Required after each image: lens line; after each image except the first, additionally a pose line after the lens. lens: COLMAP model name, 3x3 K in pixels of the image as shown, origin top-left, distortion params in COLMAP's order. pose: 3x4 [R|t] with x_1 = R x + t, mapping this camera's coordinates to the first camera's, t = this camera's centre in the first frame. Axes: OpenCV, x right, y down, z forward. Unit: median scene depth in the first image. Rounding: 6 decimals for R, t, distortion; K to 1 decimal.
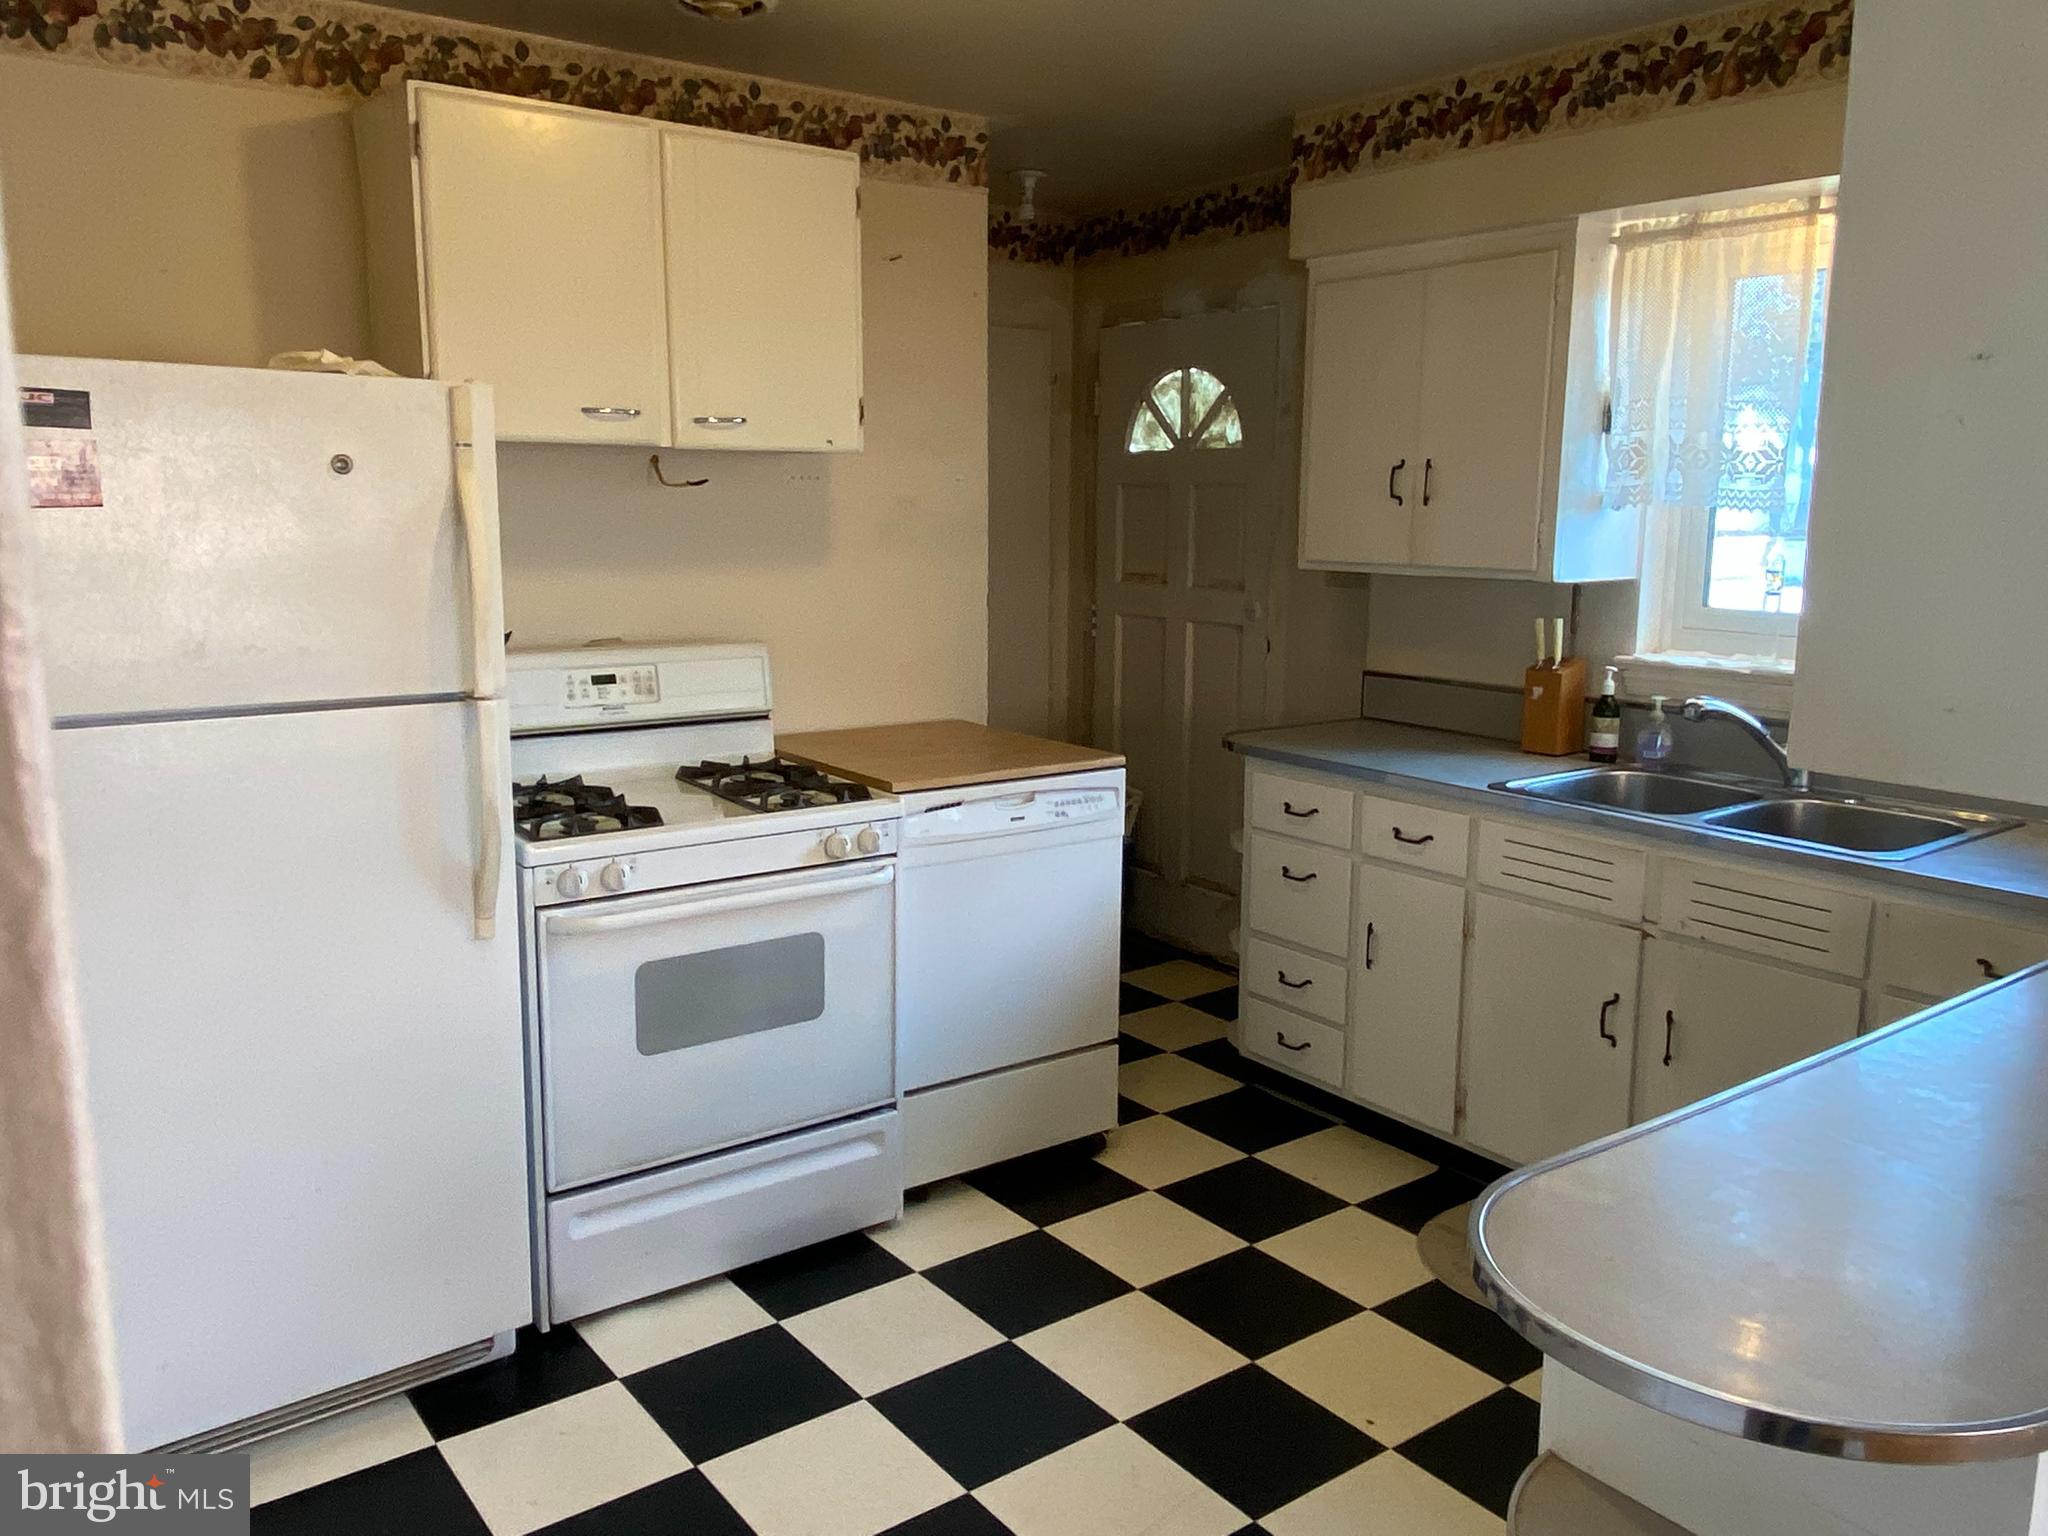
lens RADIAL K [[1542.9, 0, 1027.1], [0, 1542.9, 767.8], [0, 0, 1]] dist [0.008510, -0.010718]
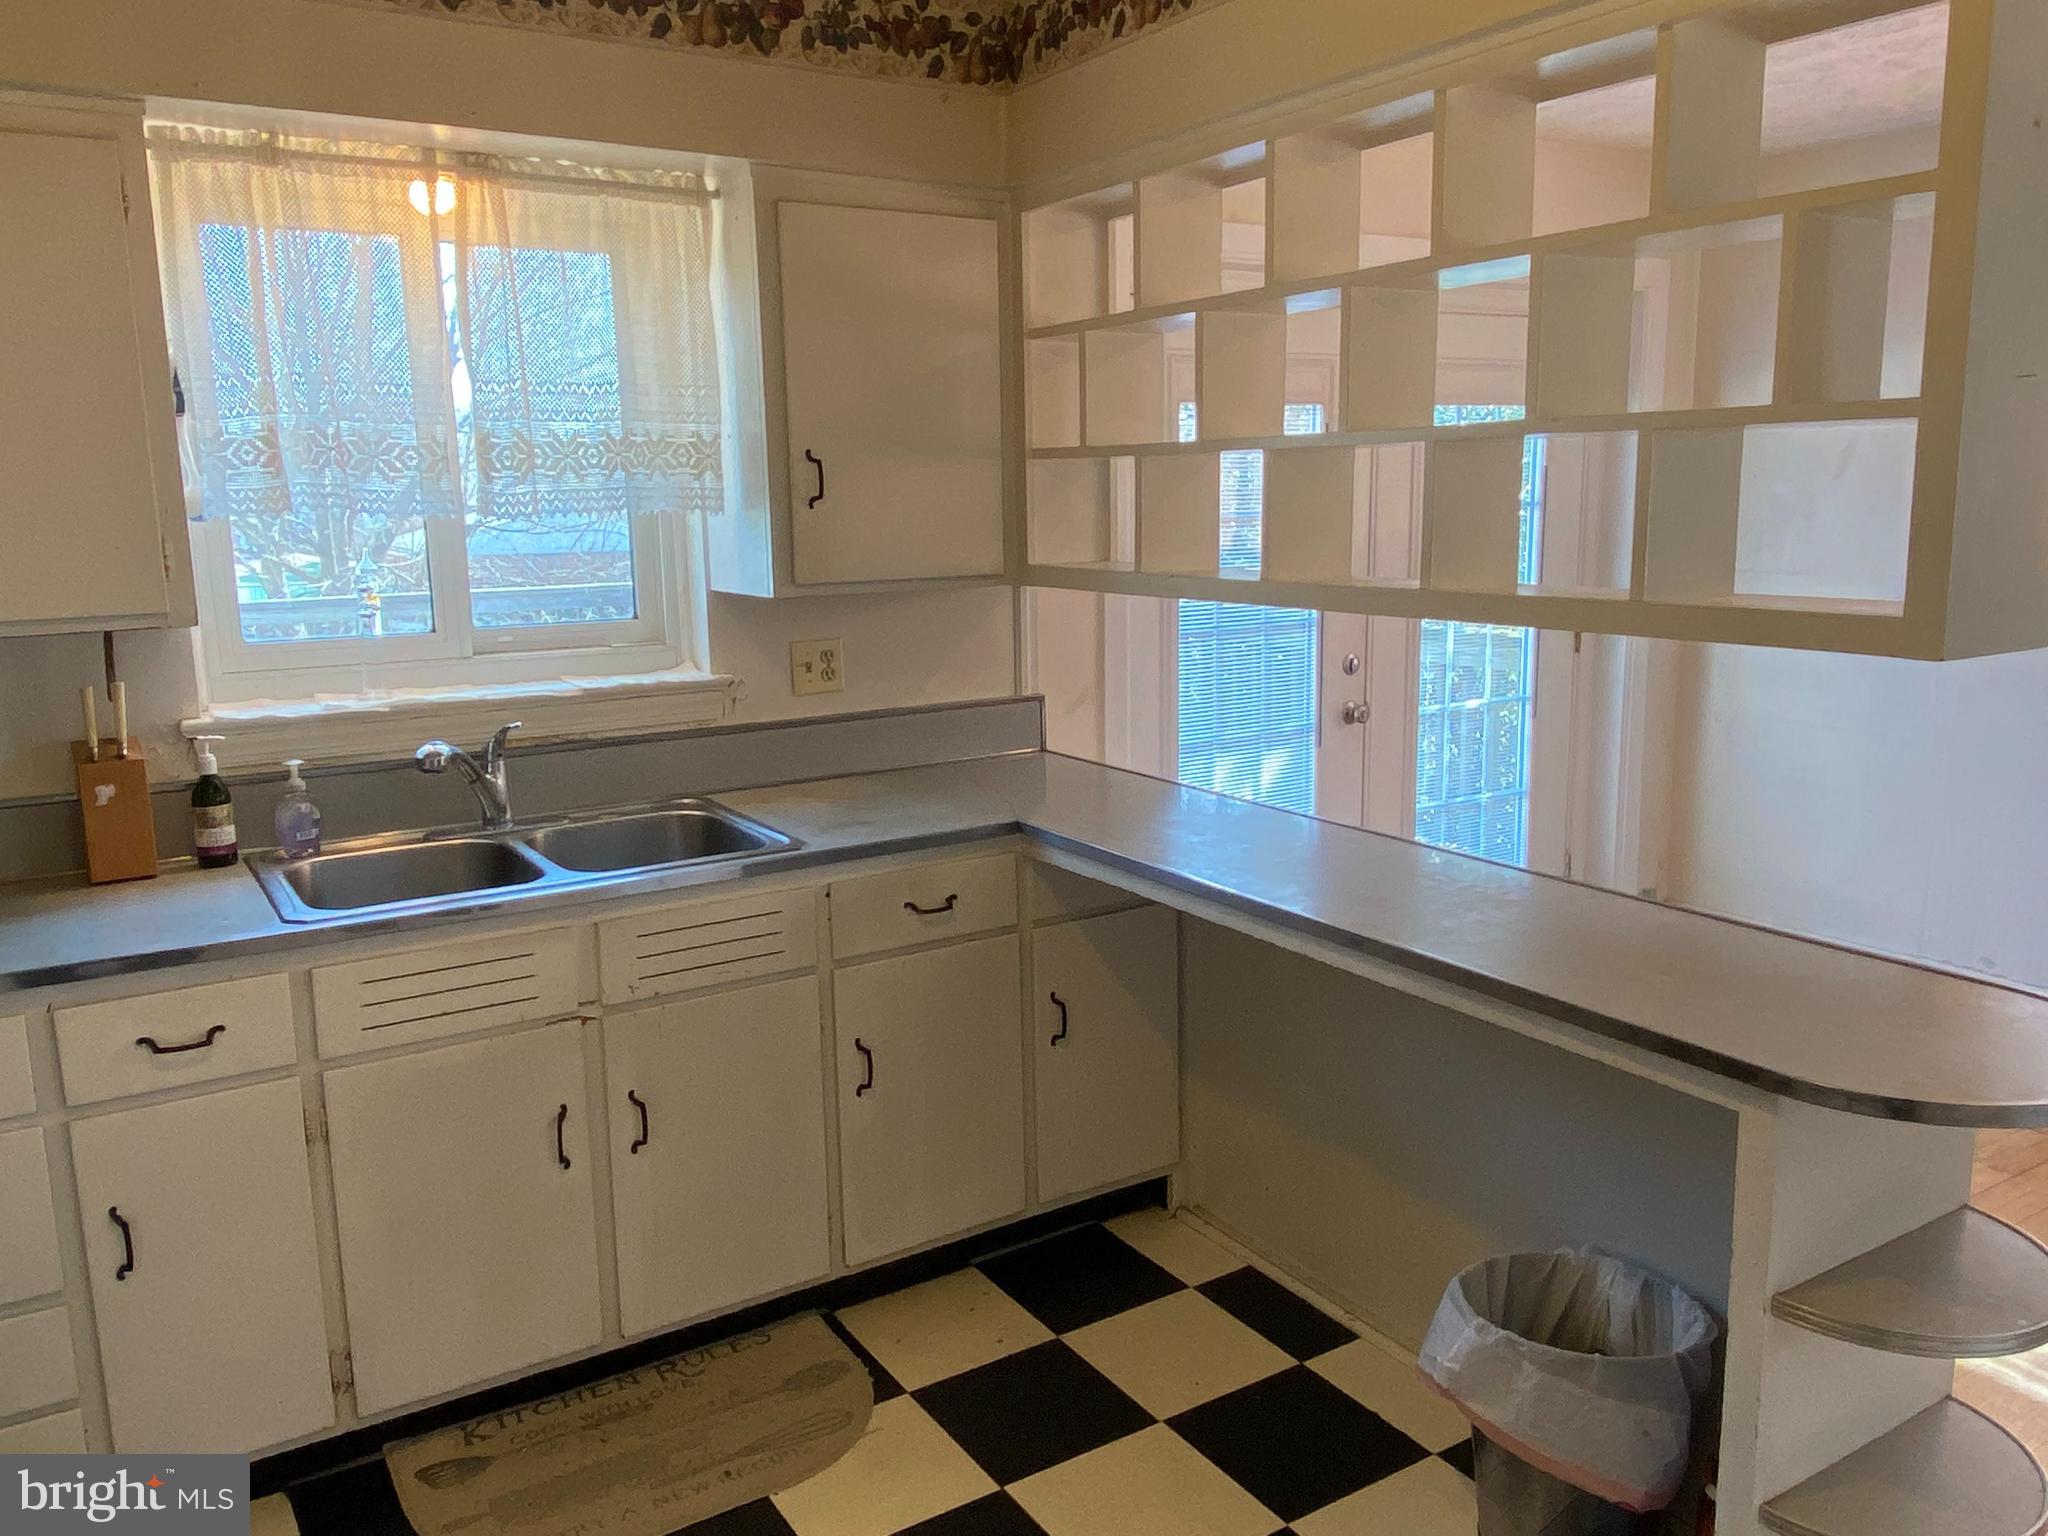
lens RADIAL K [[1542.9, 0, 1027.0], [0, 1542.9, 761.7], [0, 0, 1]] dist [0.008510, -0.010718]
pose [[0.071904, -0.181717, 0.980718, -0.343983], [0.193987, 0.967035, 0.164959, -0.108483], [-0.978365, 0.178385, 0.104785, 0.596592]]
